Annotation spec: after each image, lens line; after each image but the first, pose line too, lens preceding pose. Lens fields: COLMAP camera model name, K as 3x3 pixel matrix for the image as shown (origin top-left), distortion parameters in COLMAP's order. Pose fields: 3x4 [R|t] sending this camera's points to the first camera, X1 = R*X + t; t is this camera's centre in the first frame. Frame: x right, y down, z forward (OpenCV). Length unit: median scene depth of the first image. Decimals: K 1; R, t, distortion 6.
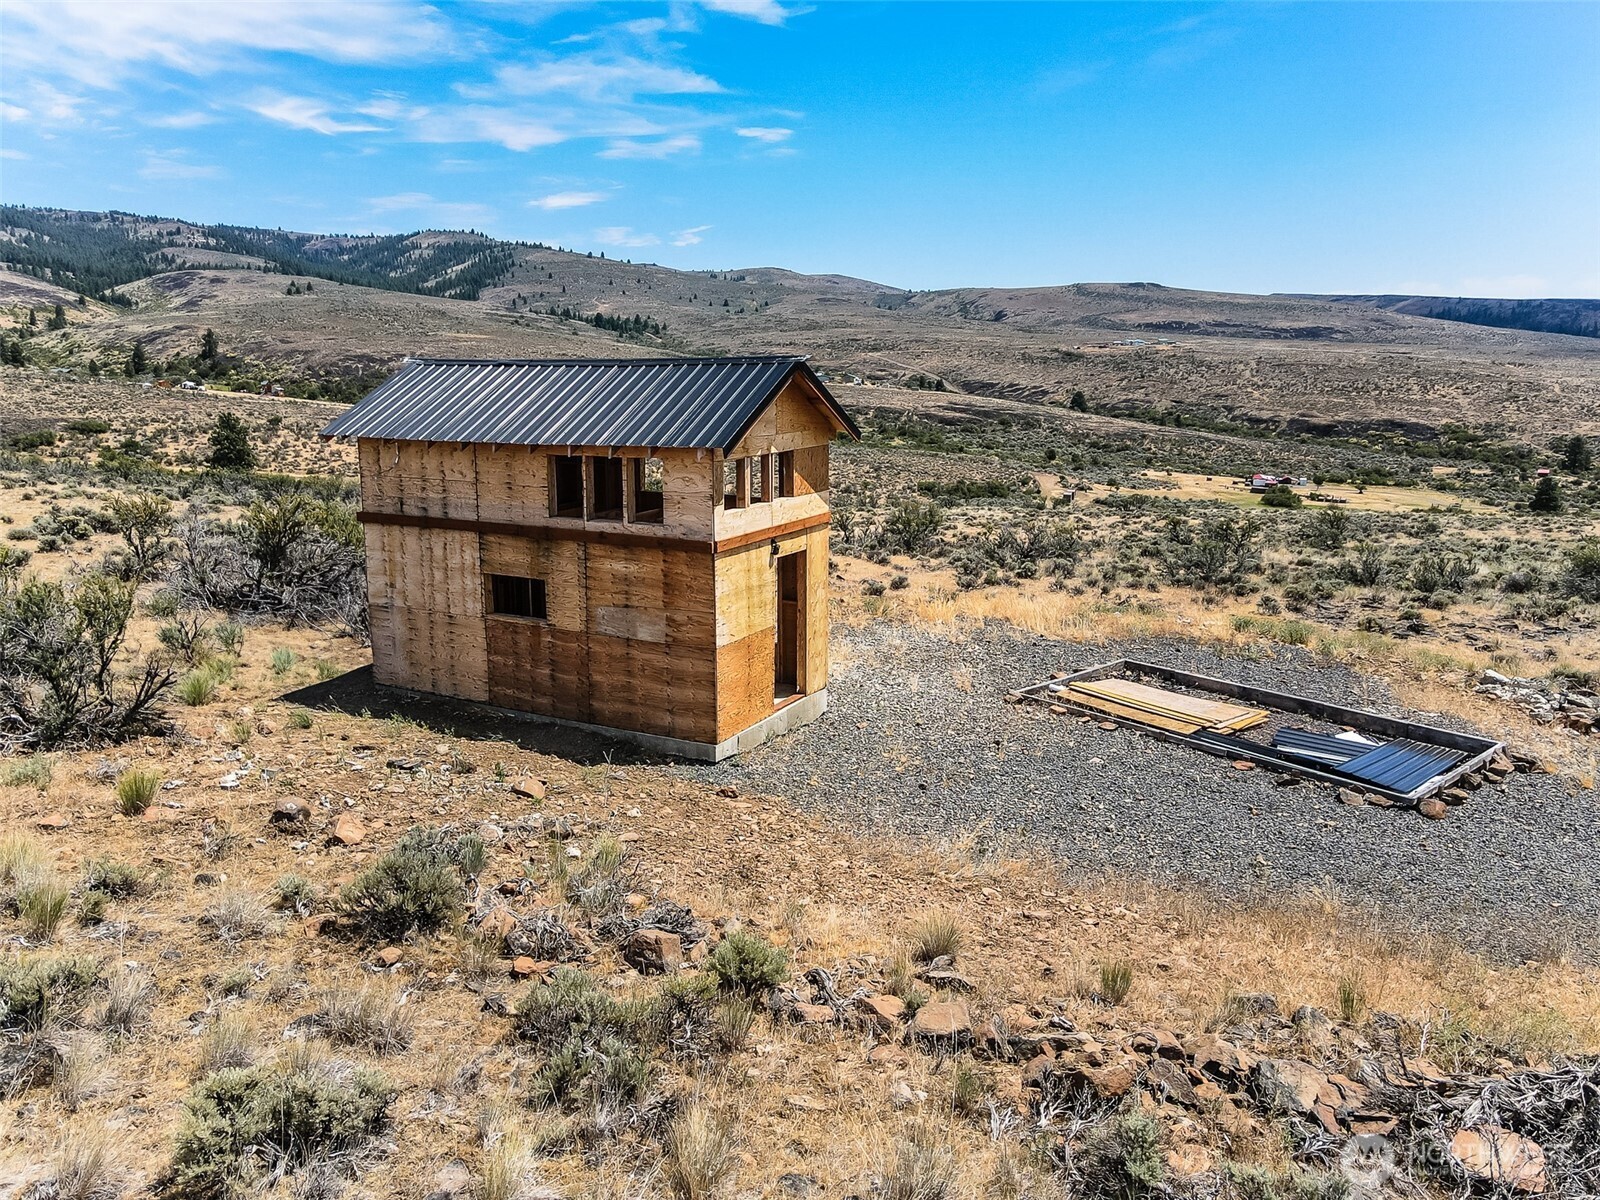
lens RADIAL K [[1182.2, 0, 812.2], [0, 1182.2, 585.7], [0, 0, 1]] dist [0.001948, 0.026198]
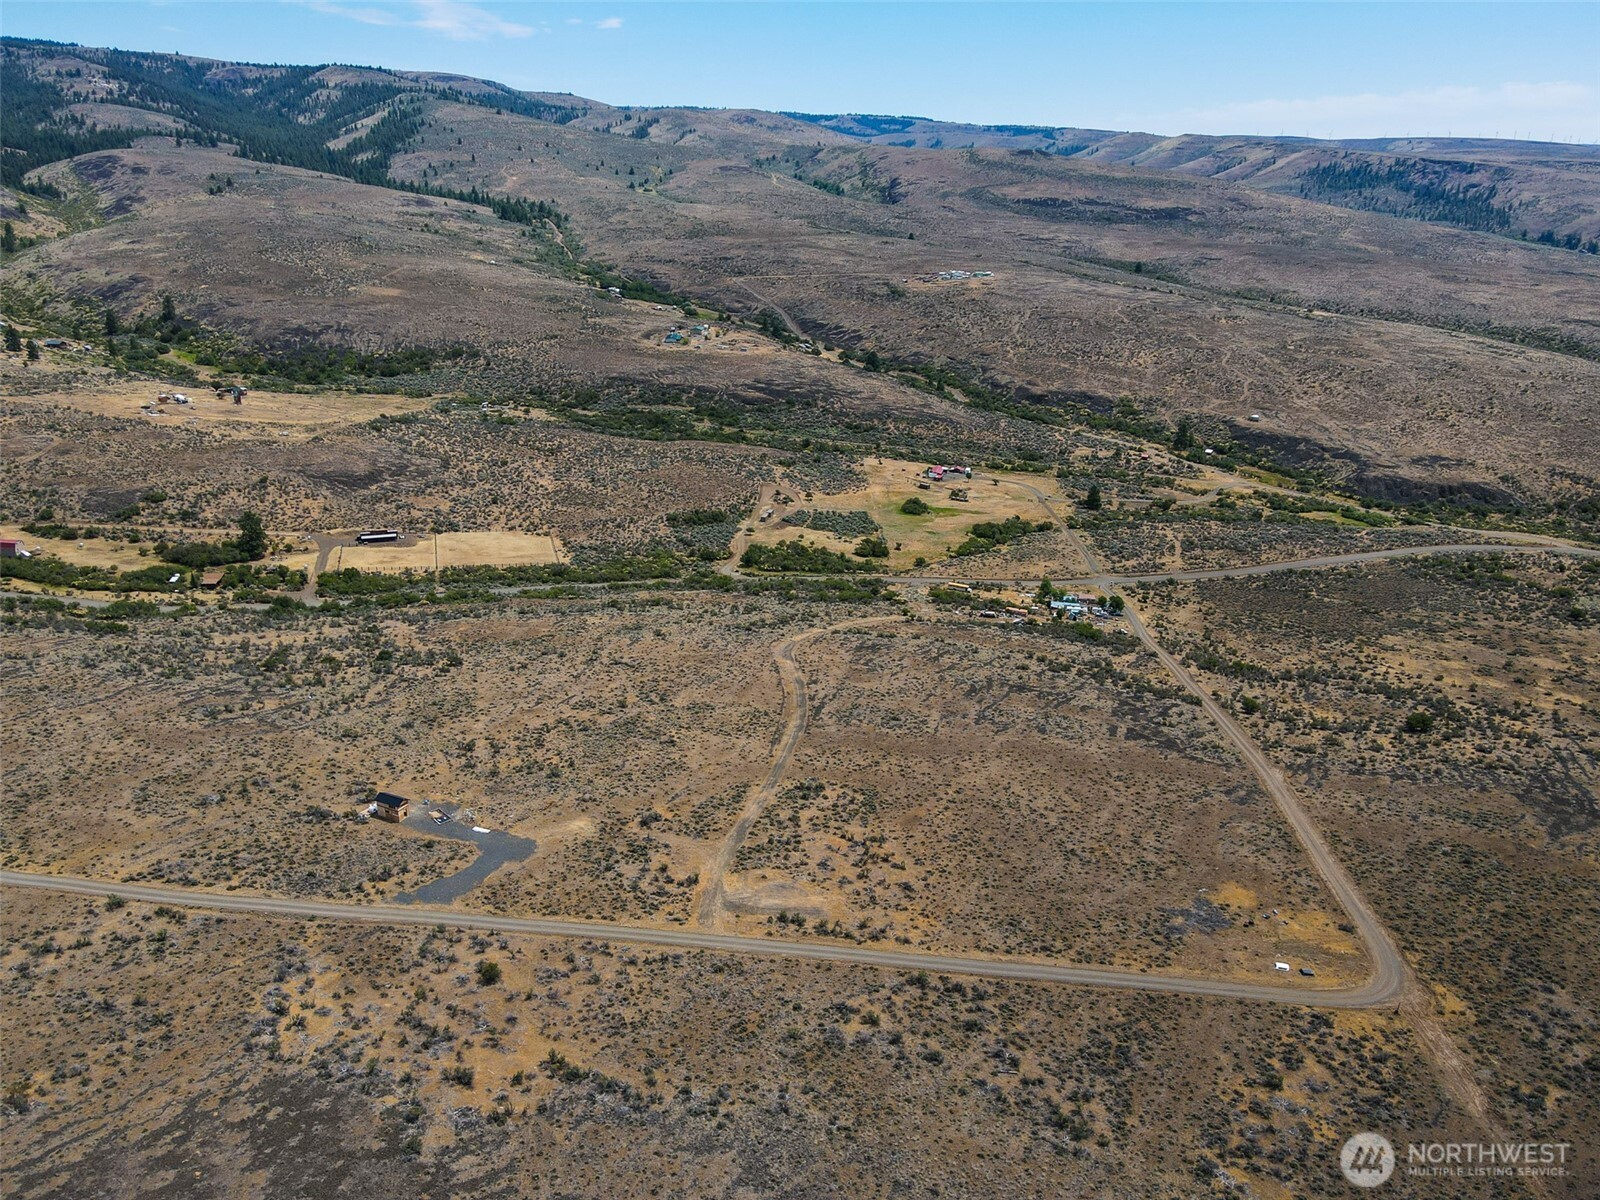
lens RADIAL K [[1184.4, 0, 801.4], [0, 1184.4, 590.2], [0, 0, 1]] dist [0.011295, 0.010527]
pose [[0.999129, -0.007974, 0.040951, 0.098042], [0.001487, 0.987746, 0.156065, -0.113780], [-0.041694, -0.155868, 0.986898, -0.304326]]
